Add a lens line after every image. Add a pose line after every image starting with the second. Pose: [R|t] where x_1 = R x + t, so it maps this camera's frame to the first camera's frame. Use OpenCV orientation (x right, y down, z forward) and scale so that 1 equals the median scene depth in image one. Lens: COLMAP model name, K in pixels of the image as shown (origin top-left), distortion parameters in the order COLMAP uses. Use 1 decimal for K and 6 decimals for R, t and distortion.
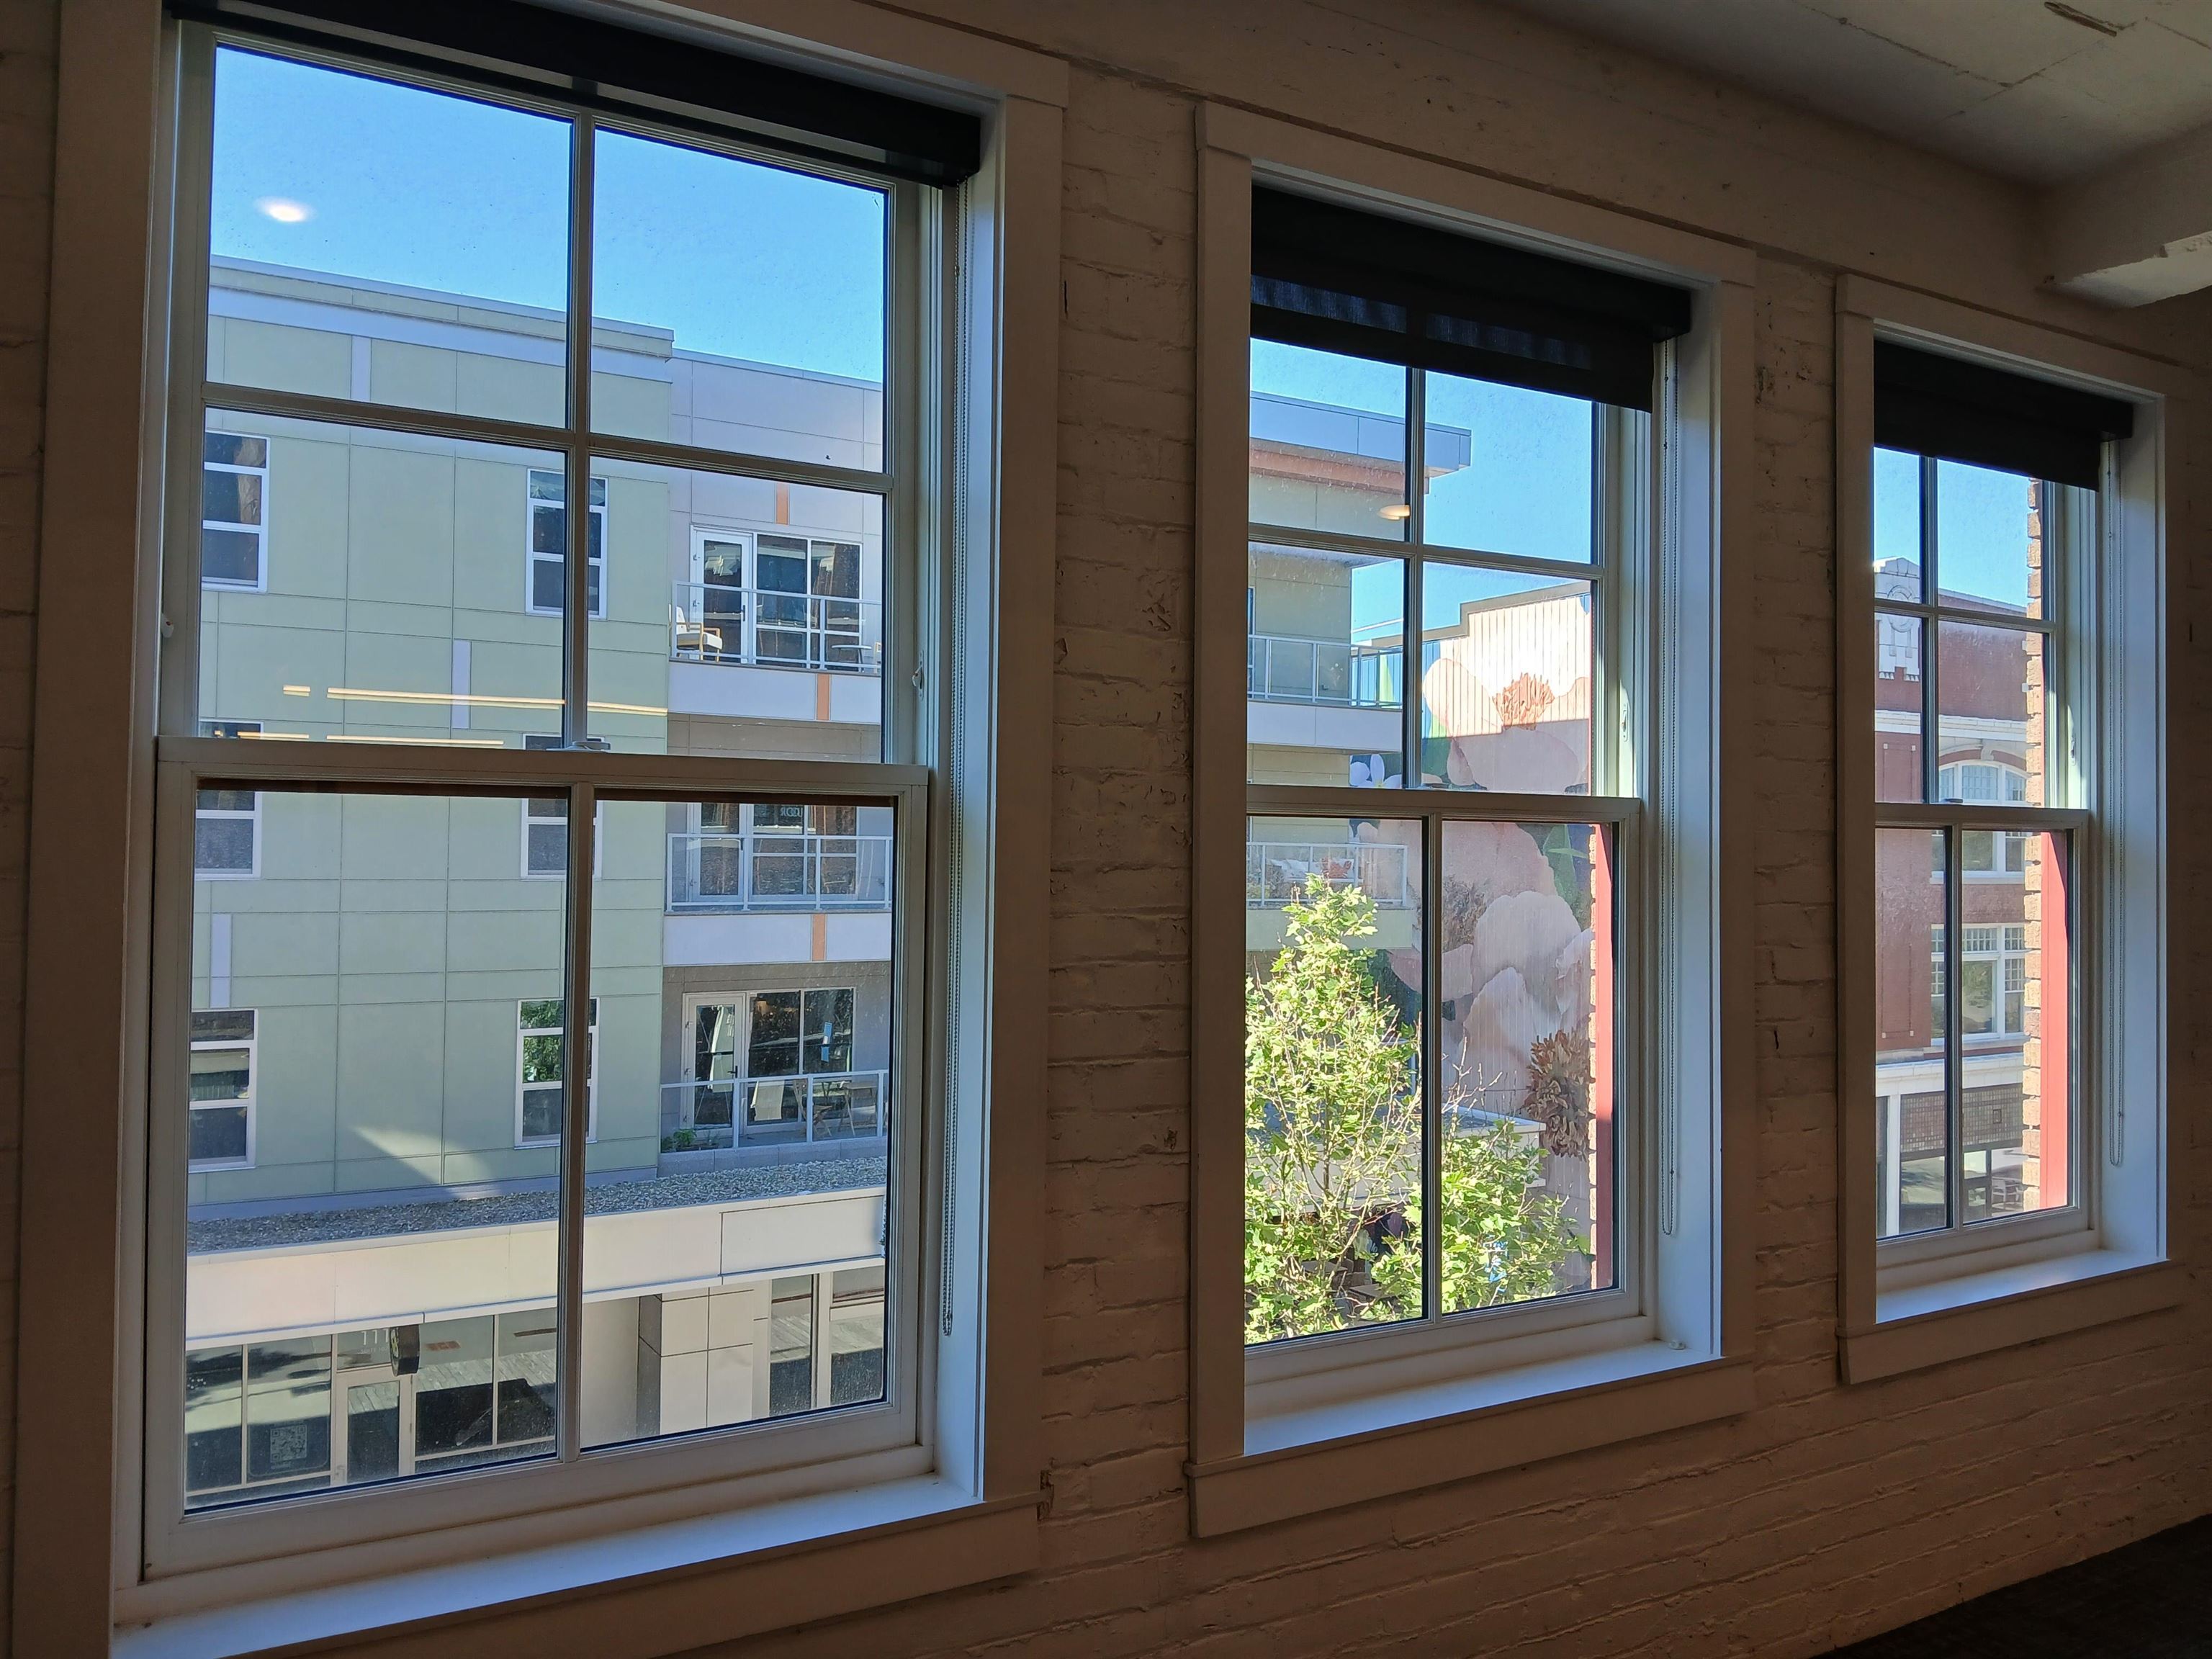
lens RADIAL K [[1697.2, 0, 1109.4], [0, 1697.2, 829.8], [0, 0, 1]] dist [-0.000227, -0.029595]
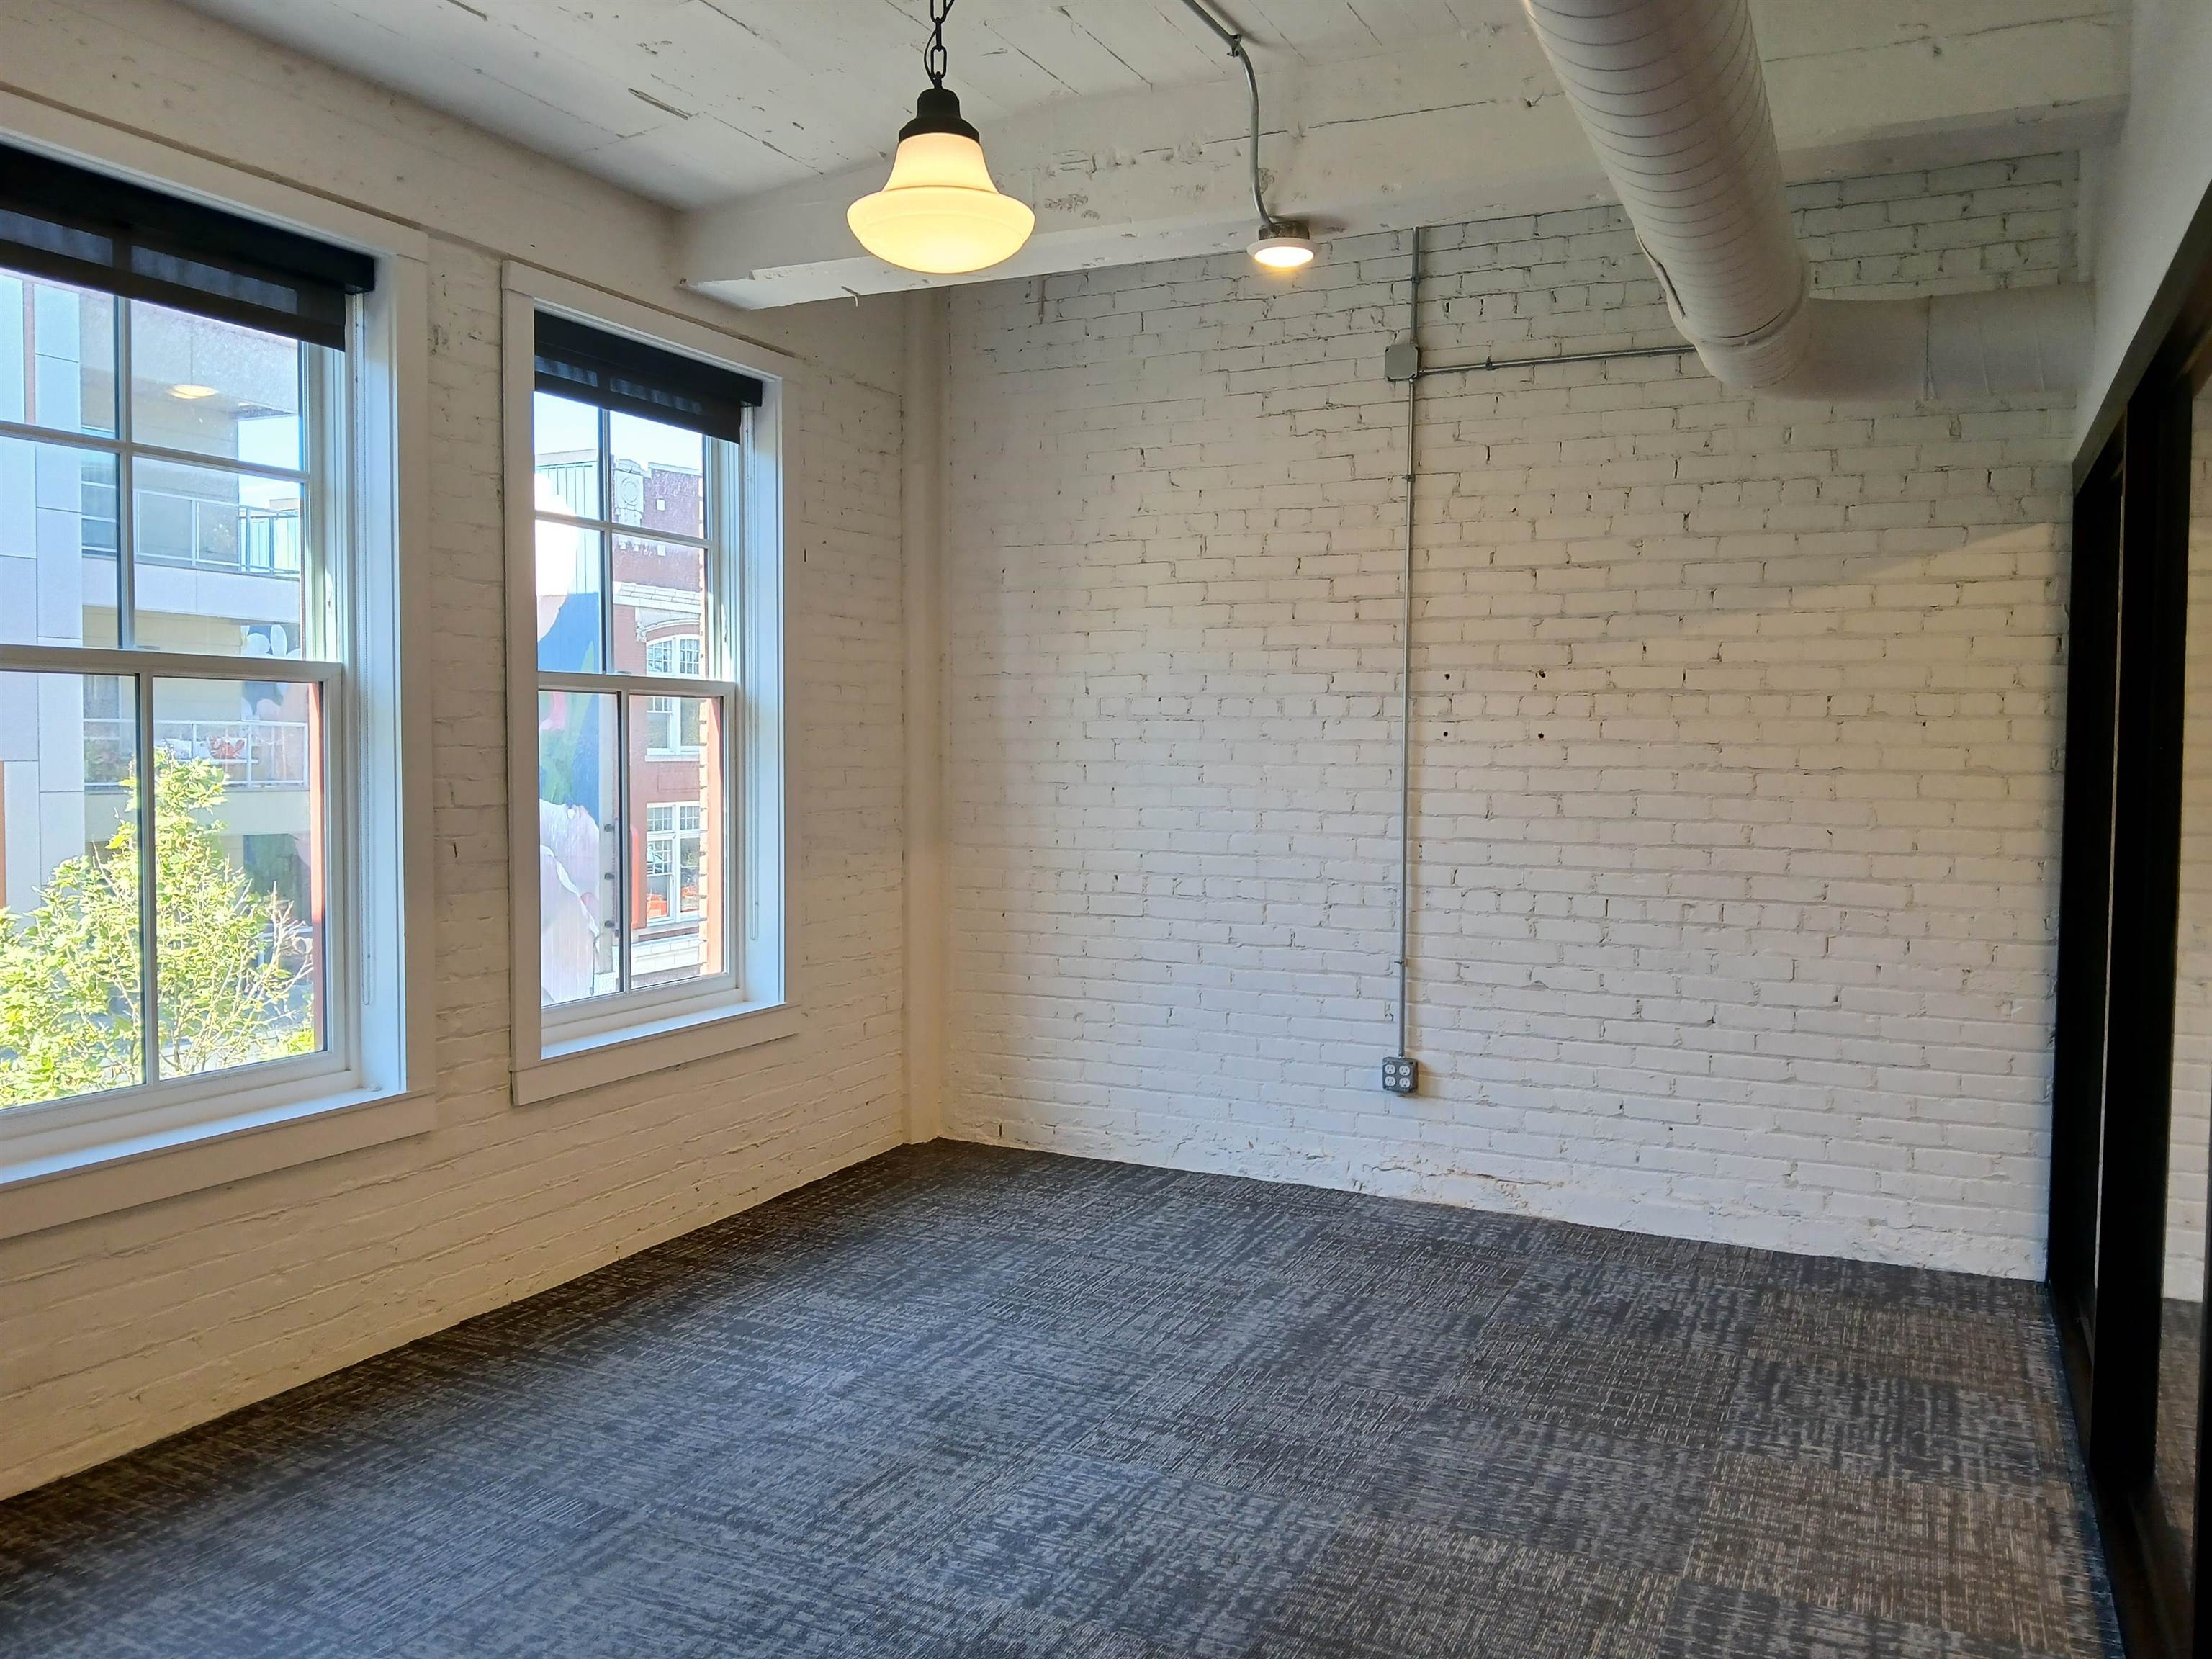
lens RADIAL K [[1697.2, 0, 1109.6], [0, 1697.2, 825.2], [0, 0, 1]] dist [-0.000227, -0.029595]
pose [[0.822621, -0.028597, 0.567870, 0.062328], [-0.009402, 0.997914, 0.063874, 0.014991], [-0.568512, -0.057884, 0.820636, -0.334364]]
